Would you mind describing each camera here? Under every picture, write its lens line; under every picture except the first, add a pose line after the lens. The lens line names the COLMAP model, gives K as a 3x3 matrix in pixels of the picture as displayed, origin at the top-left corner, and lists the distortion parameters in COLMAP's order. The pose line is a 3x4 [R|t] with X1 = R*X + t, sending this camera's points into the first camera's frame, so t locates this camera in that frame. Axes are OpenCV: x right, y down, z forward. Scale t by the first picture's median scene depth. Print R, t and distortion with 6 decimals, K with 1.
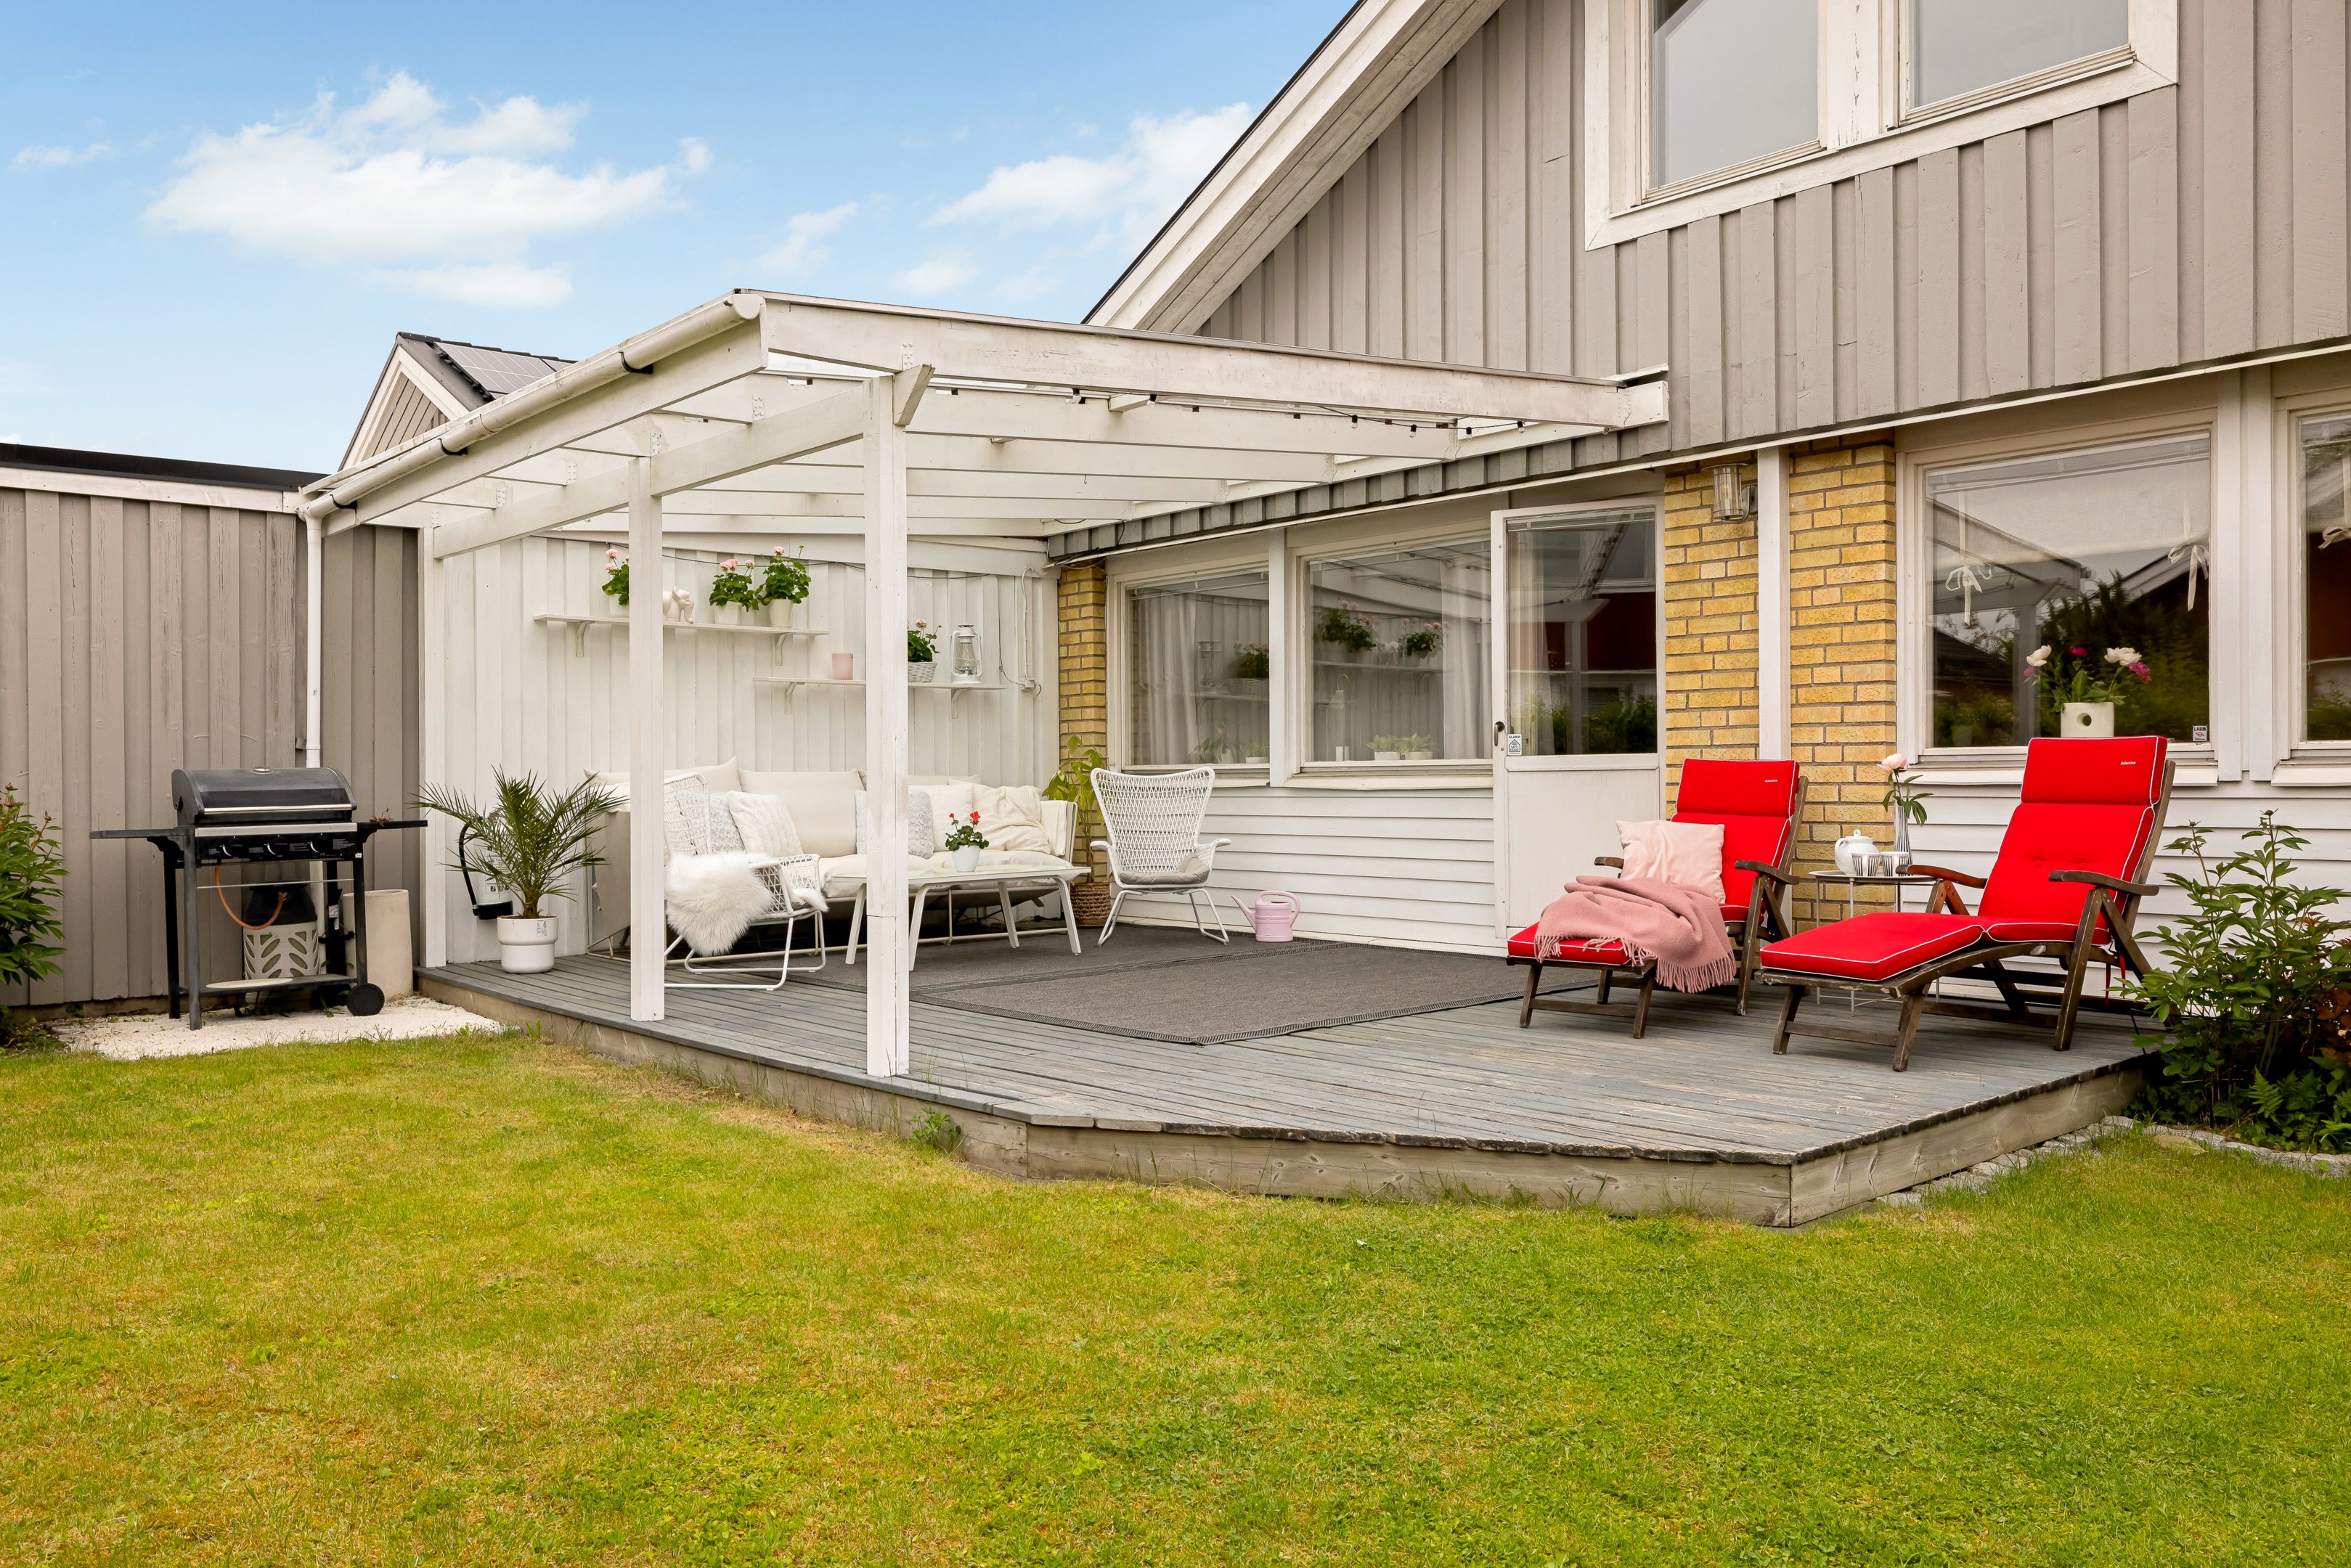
lens RADIAL K [[1730.1, 0, 1178.9], [0, 1730.1, 778.7], [0, 0, 1]] dist [-0.007633, 0.004232]
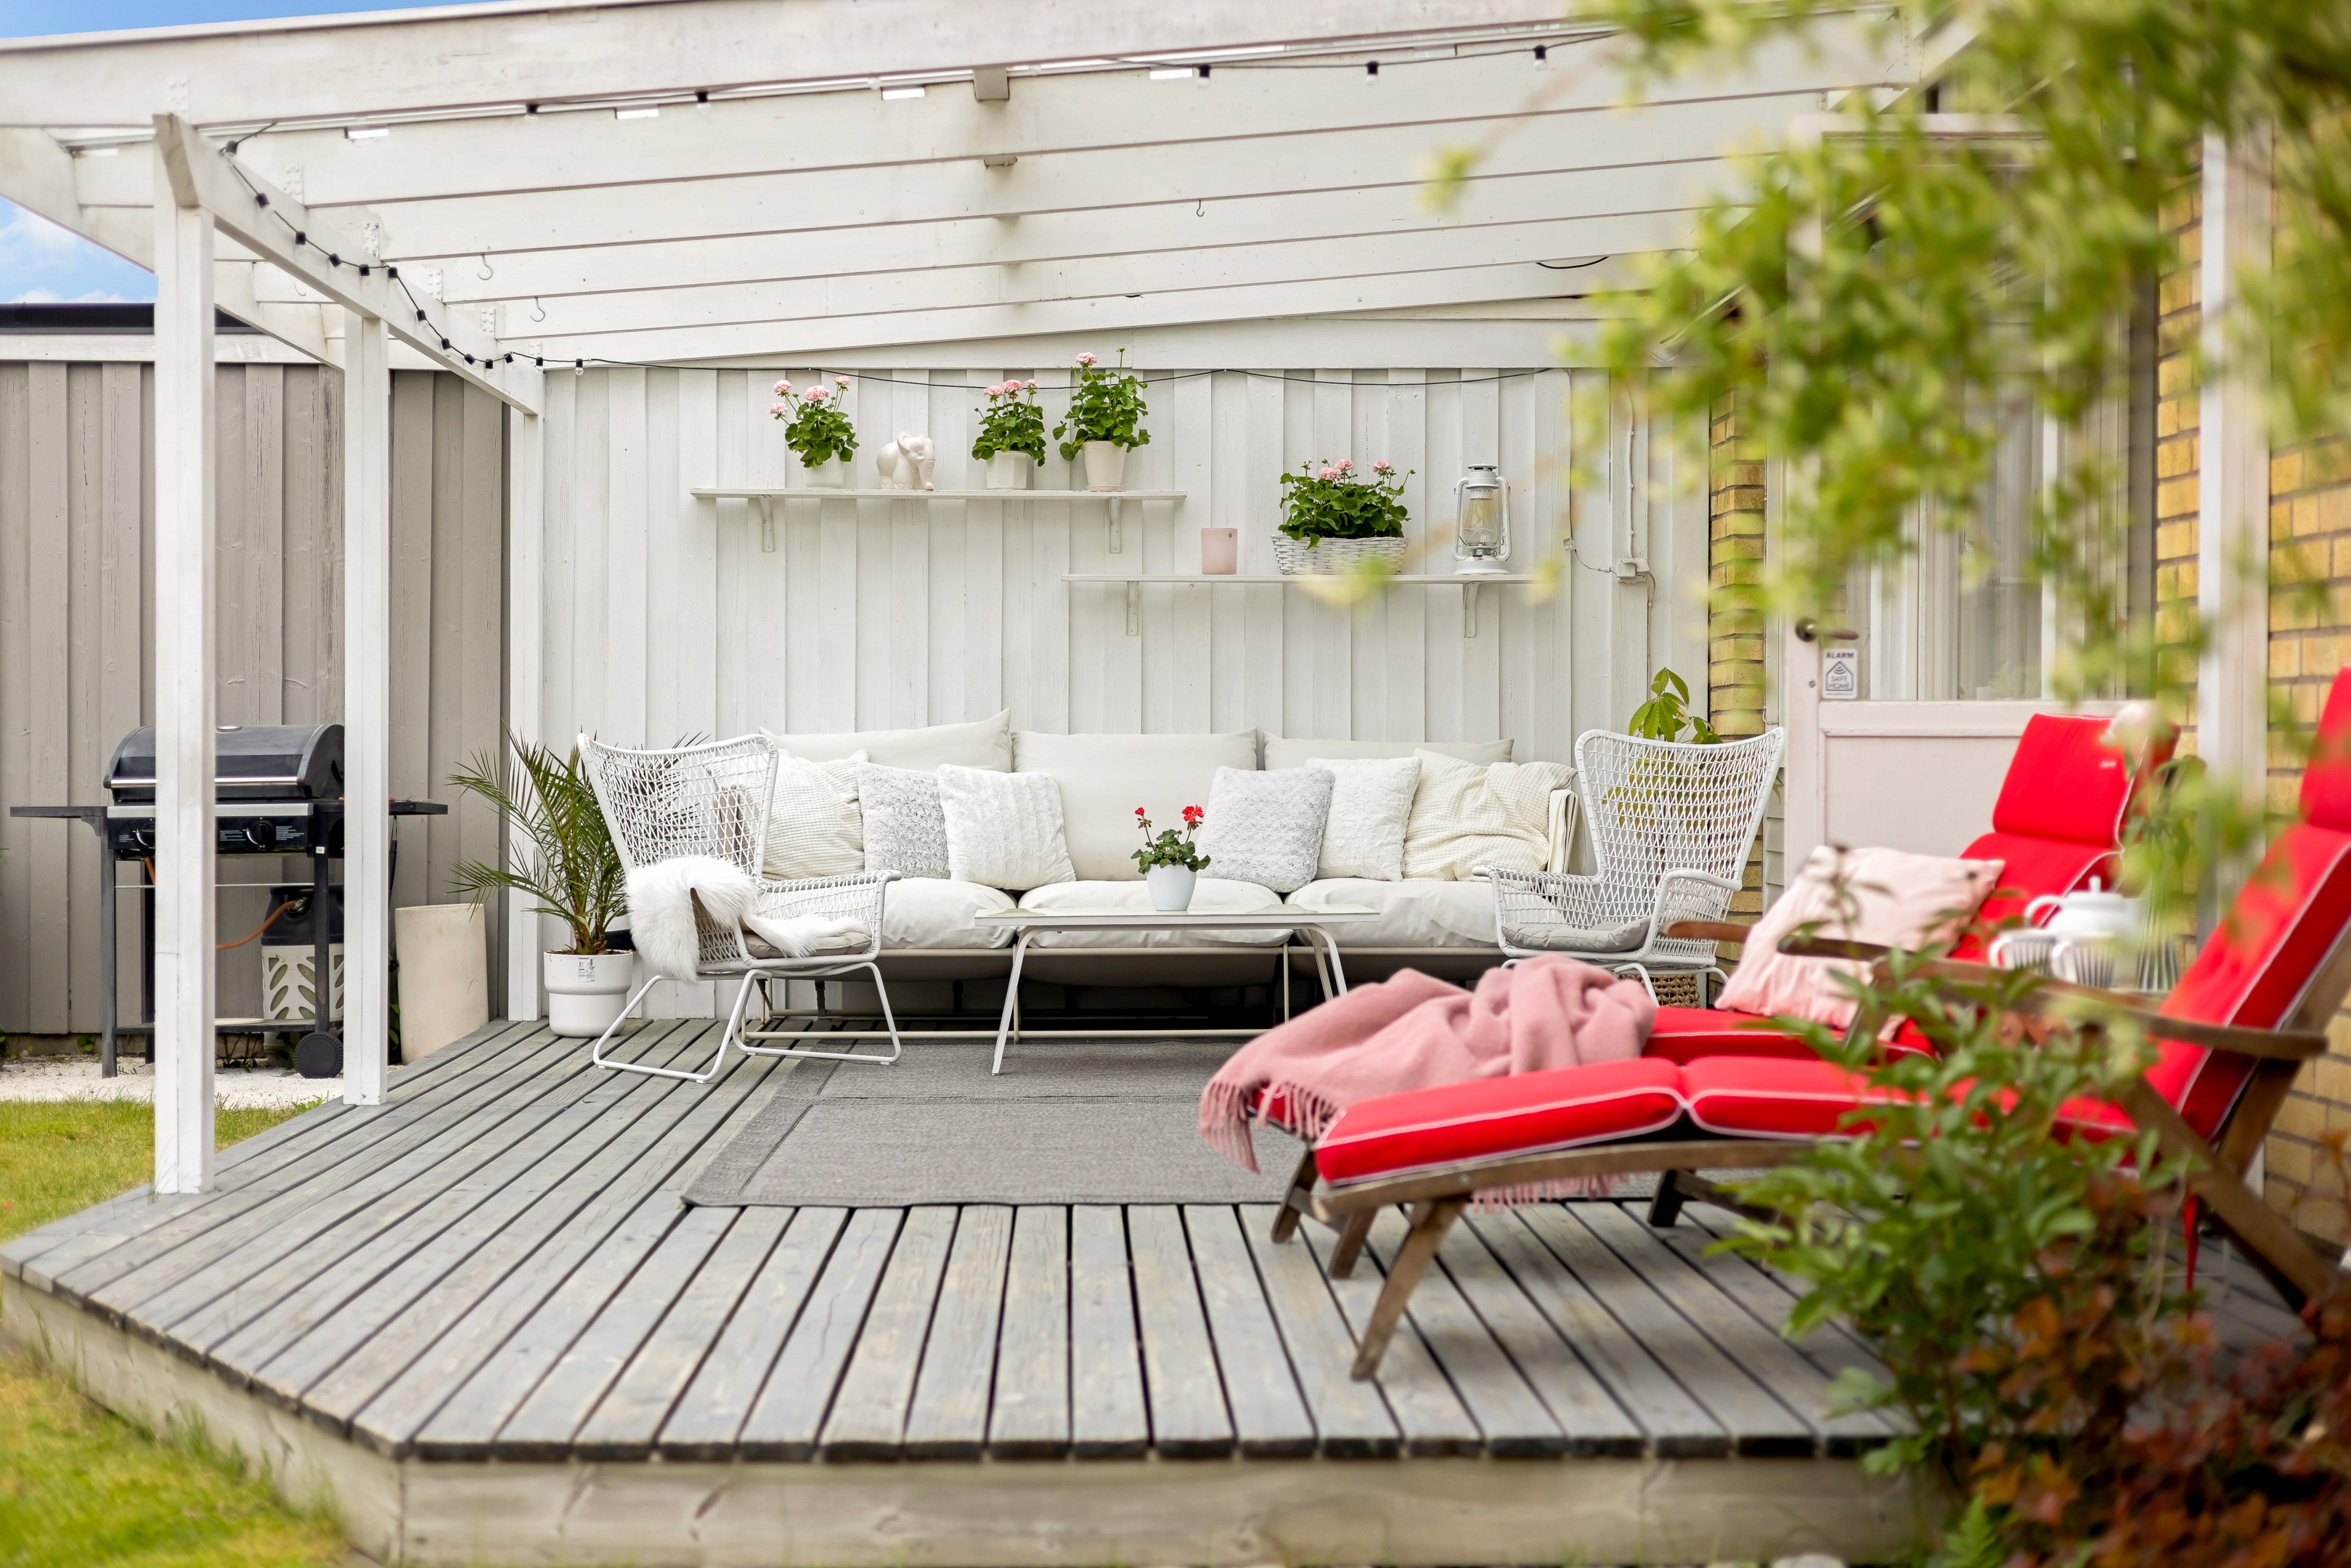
lens RADIAL K [[3286.3, 0, 1172.9], [0, 3286.3, 793.2], [0, 0, 1]] dist [0.034403, 0.000000]
pose [[0.767222, 0.016079, -0.641180, 0.596150], [-0.006097, 0.999823, 0.017778, -0.004223], [0.641353, -0.009731, 0.767184, 0.177467]]
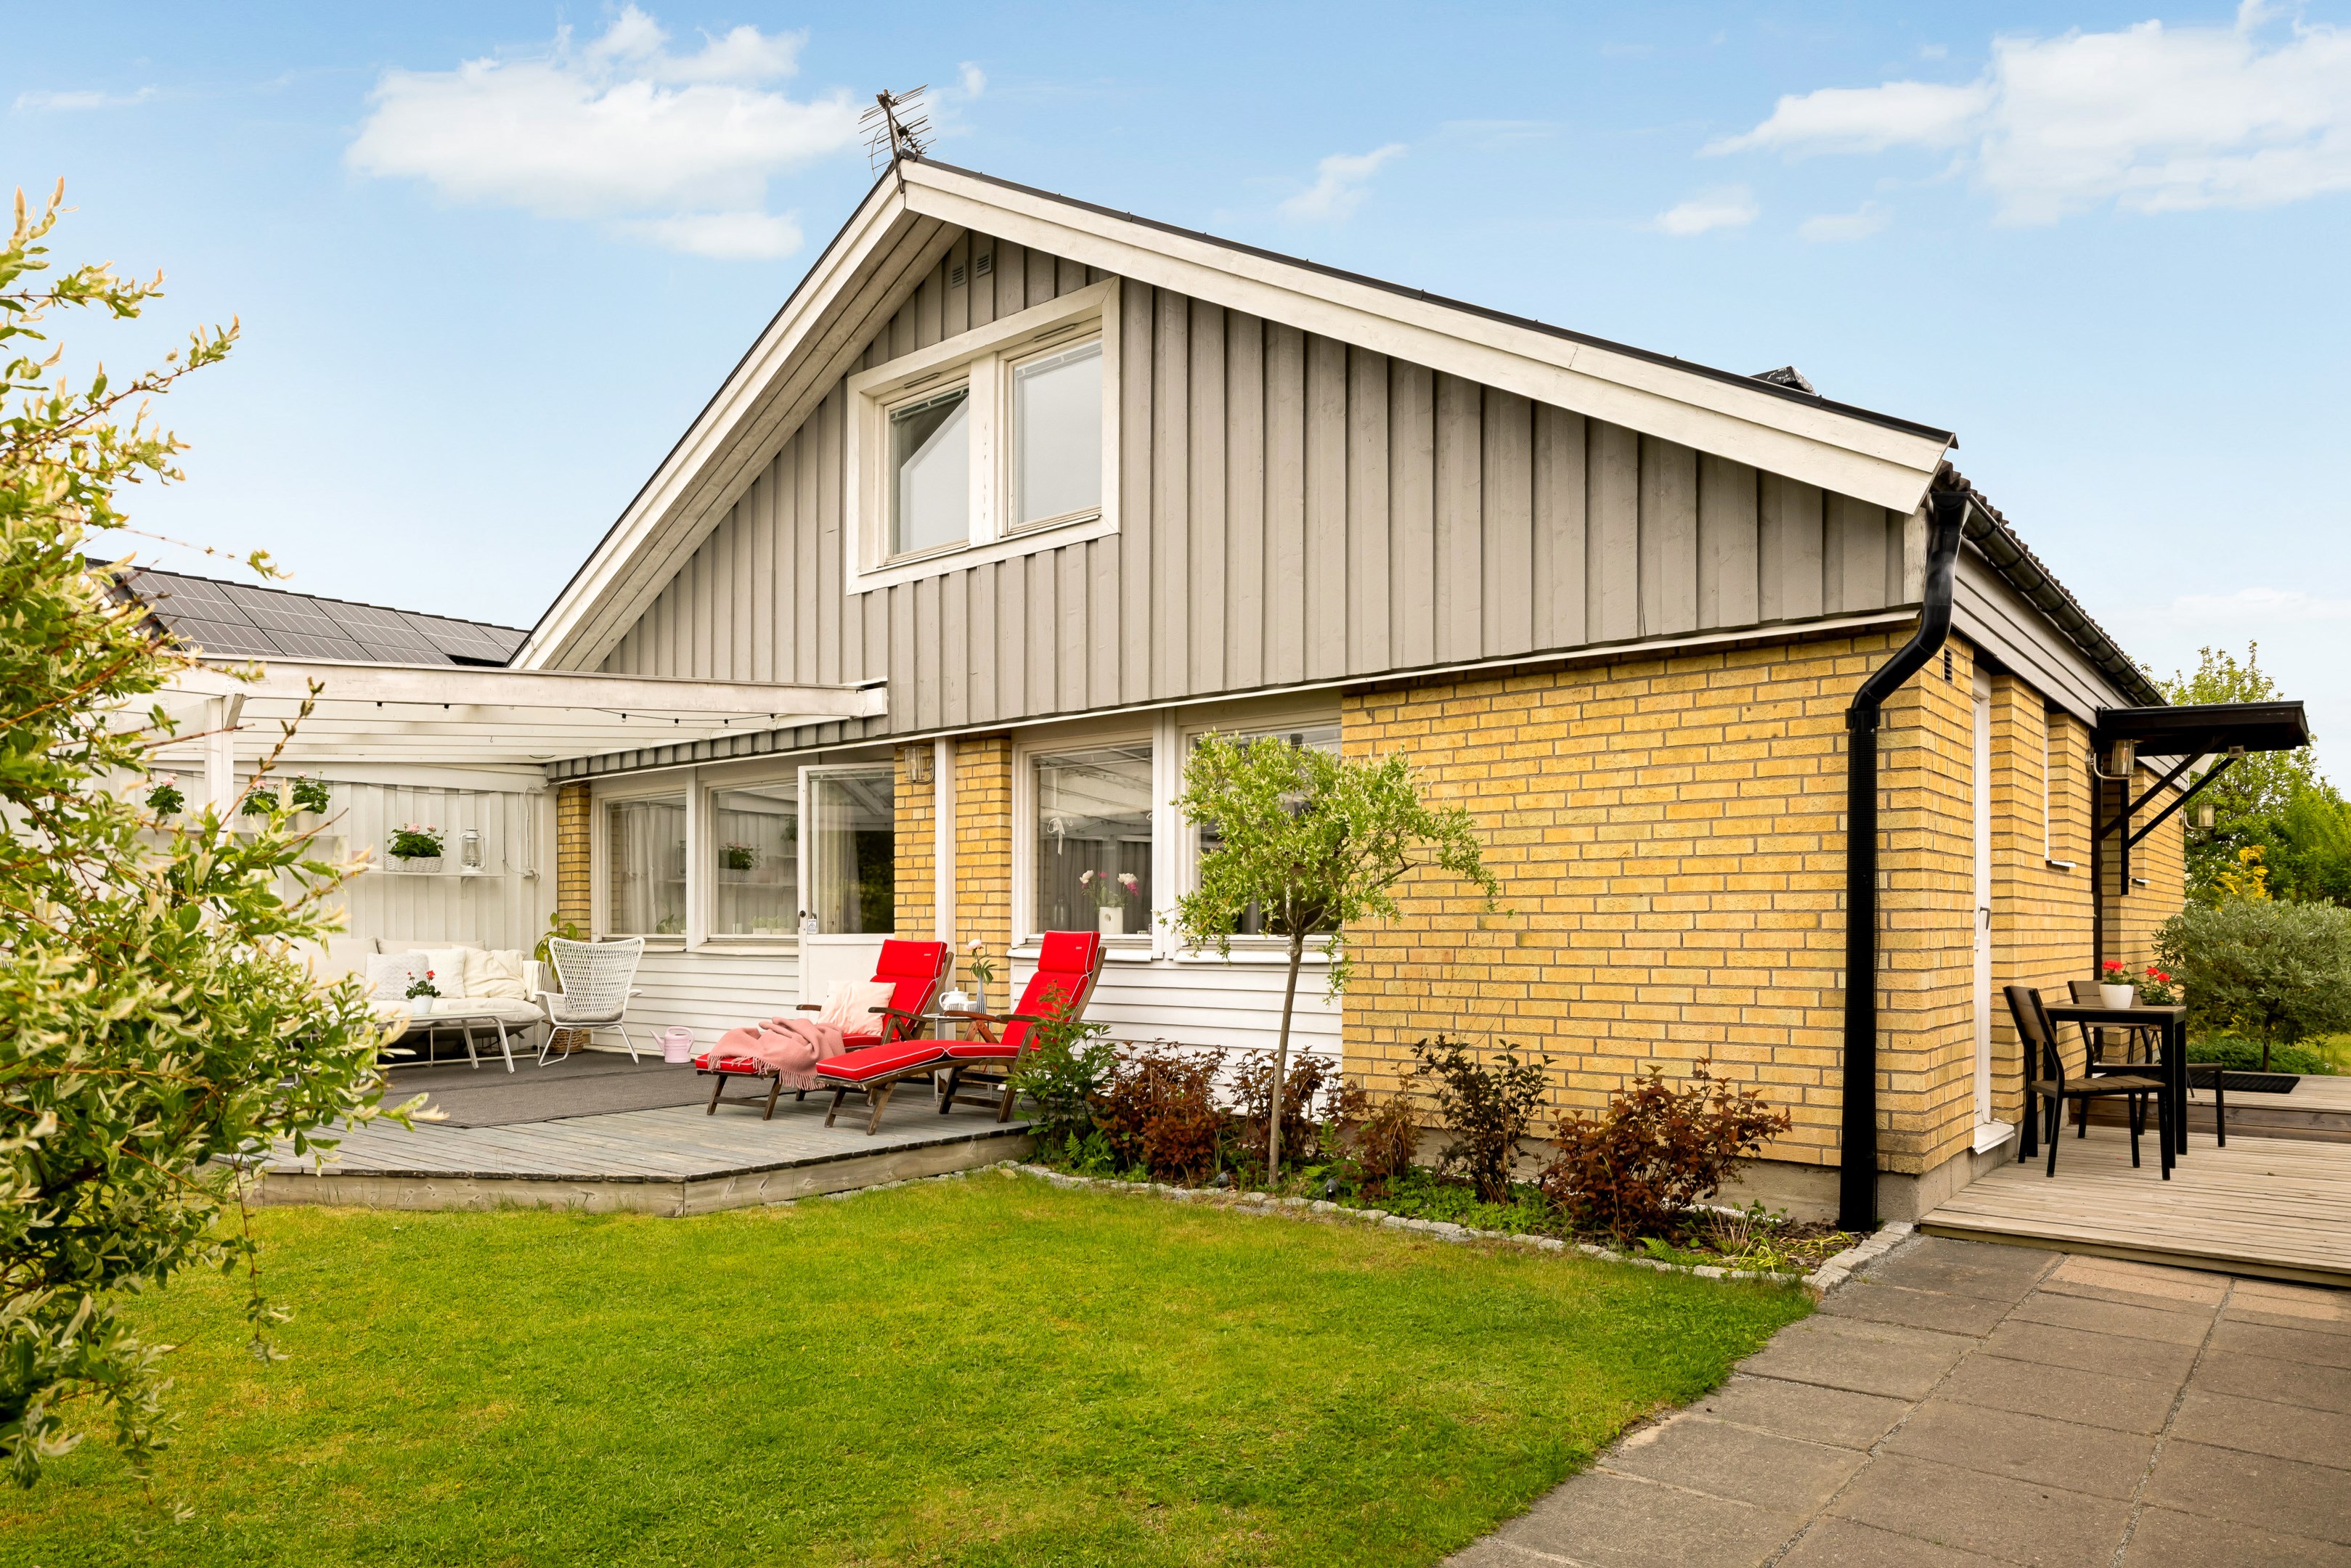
lens RADIAL K [[1470.6, 0, 1182.9], [0, 1470.6, 927.1], [0, 0, 1]] dist [-0.003815, 0.000695]
pose [[0.986090, 0.008256, 0.166004, 0.296395], [-0.008096, 0.999966, -0.001639, -0.019542], [-0.166012, 0.000272, 0.986124, -0.279799]]
